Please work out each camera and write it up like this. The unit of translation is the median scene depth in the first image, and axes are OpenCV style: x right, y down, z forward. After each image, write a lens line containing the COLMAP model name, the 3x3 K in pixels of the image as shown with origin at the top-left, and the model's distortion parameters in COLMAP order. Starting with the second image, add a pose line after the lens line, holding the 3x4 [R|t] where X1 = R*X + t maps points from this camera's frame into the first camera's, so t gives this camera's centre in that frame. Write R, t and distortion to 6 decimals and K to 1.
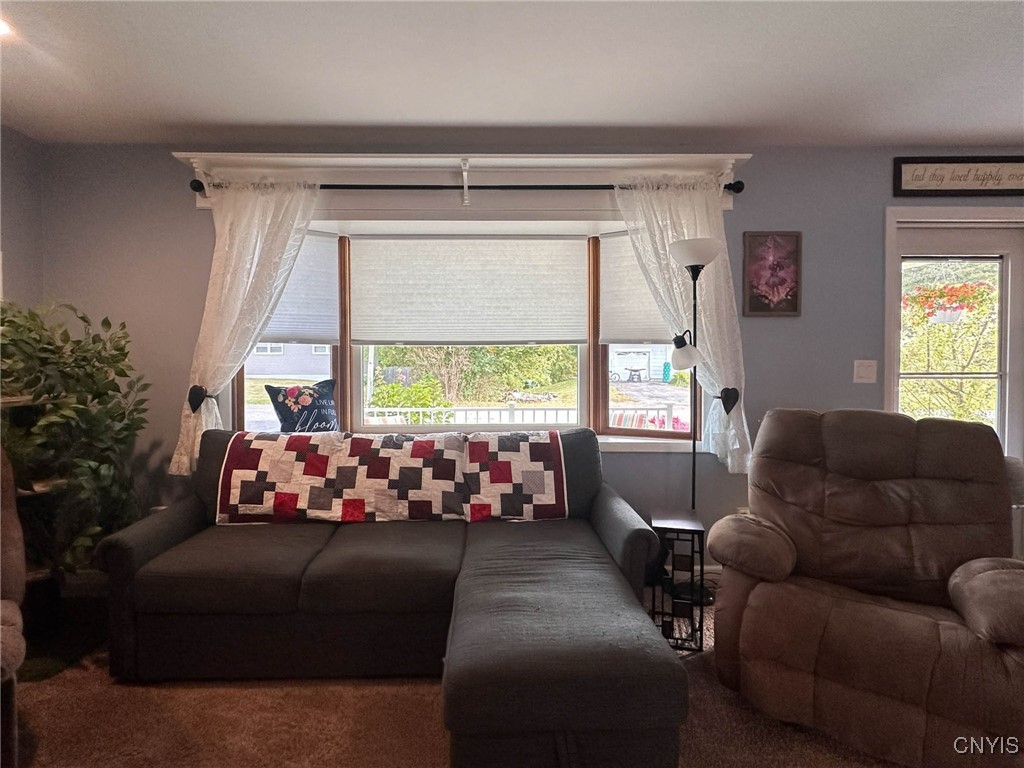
lens RADIAL K [[505.2, 0, 499.6], [0, 505.2, 367.4], [0, 0, 1]] dist [-0.002621, -0.000486]
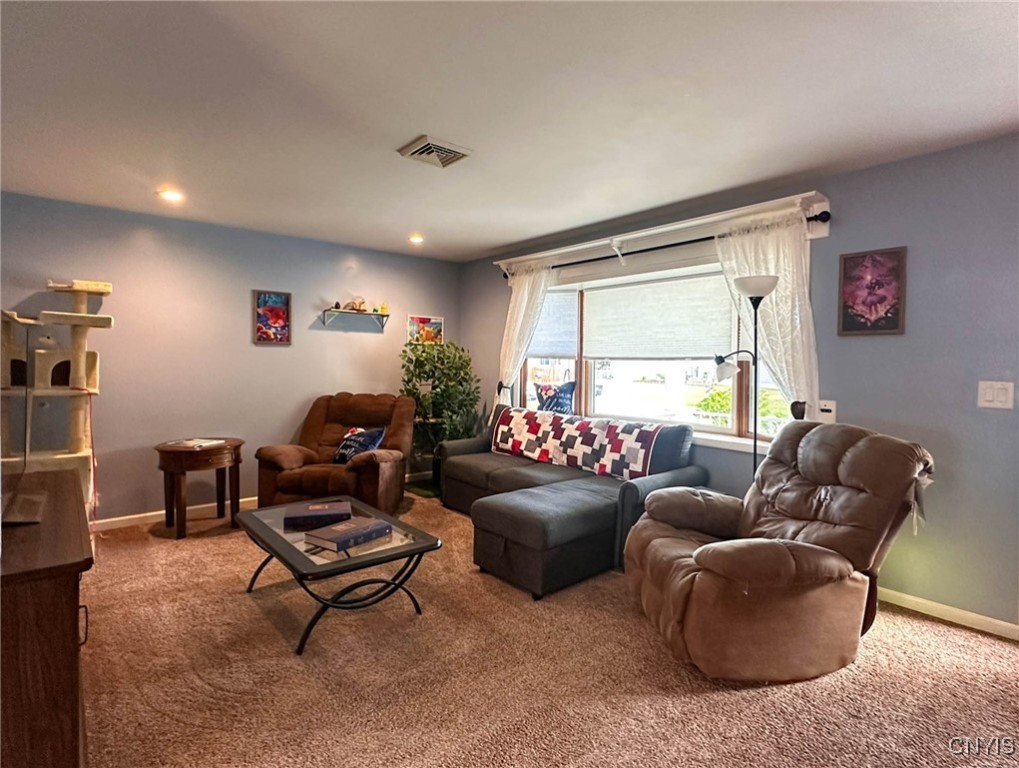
lens RADIAL K [[526.0, 0, 510.0], [0, 526.0, 364.8], [0, 0, 1]] dist [0.003870, 0.000140]
pose [[0.634701, 0.013639, -0.772638, 0.972472], [-0.028633, 0.999573, -0.005876, -0.015606], [0.772227, 0.025853, 0.634820, -0.239131]]
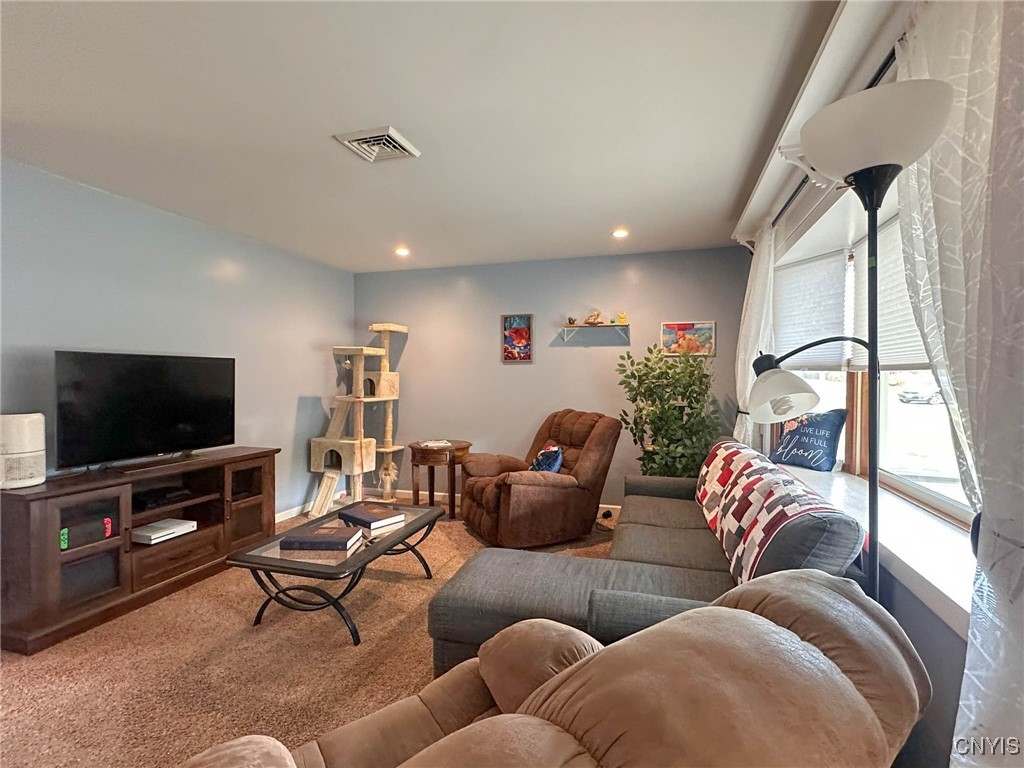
lens RADIAL K [[490.5, 0, 517.7], [0, 490.5, 382.7], [0, 0, 1]] dist [0.000137, -0.000128]
pose [[-0.302596, 0.015225, -0.952997, 0.831809], [-0.020693, 0.999532, 0.022539, -0.038015], [0.952894, 0.026541, -0.302139, 0.843468]]
